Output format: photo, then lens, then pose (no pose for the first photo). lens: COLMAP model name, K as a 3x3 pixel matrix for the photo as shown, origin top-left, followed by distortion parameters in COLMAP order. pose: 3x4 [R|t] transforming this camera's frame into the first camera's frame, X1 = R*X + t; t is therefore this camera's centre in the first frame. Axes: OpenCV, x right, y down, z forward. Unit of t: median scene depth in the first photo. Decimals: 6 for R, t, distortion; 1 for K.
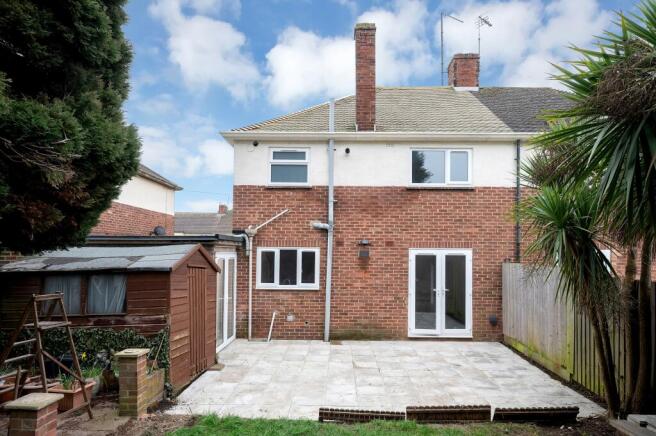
lens RADIAL K [[378.3, 0, 328.1], [0, 378.3, 217.6], [0, 0, 1]] dist [0.001342, 0.000061]
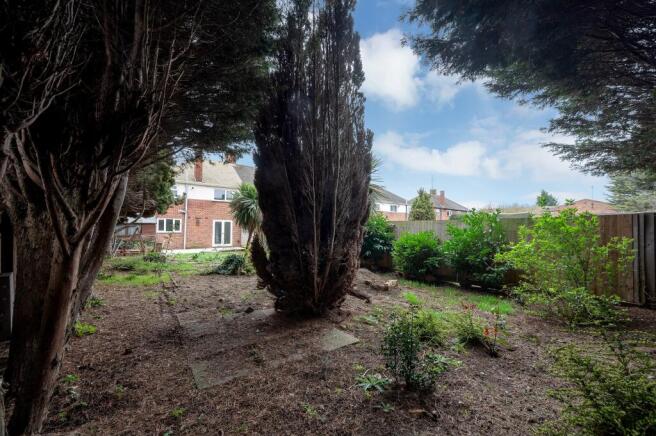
lens RADIAL K [[261.7, 0, 328.4], [0, 261.7, 218.8], [0, 0, 1]] dist [-0.004370, 0.000145]
pose [[0.777356, 0.025872, 0.628529, -0.424423], [-0.011370, 0.999569, -0.027082, 0.122832], [-0.628958, 0.013906, 0.777315, -1.358284]]
